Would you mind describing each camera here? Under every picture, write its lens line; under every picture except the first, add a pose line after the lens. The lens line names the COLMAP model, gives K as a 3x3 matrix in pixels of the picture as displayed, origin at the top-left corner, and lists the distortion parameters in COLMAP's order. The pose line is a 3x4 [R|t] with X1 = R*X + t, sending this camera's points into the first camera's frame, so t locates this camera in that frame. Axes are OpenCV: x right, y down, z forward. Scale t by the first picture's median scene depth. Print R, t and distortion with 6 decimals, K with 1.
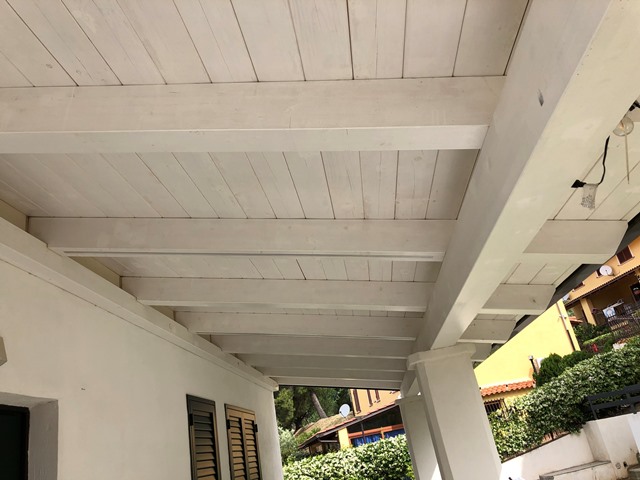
lens RADIAL K [[523.2, 0, 321.4], [0, 523.2, 238.7], [0, 0, 1]] dist [0.036241, -0.016871]
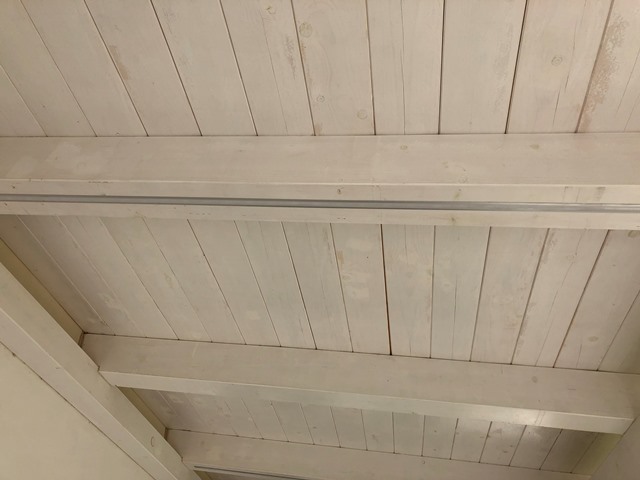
lens RADIAL K [[523.2, 0, 317.7], [0, 523.2, 240.8], [0, 0, 1]] dist [0.036241, -0.016871]
pose [[0.993888, 0.060826, -0.092123, -0.064728], [-0.087879, 0.941005, -0.326784, 0.155612], [0.066811, 0.332882, 0.940599, 0.425659]]
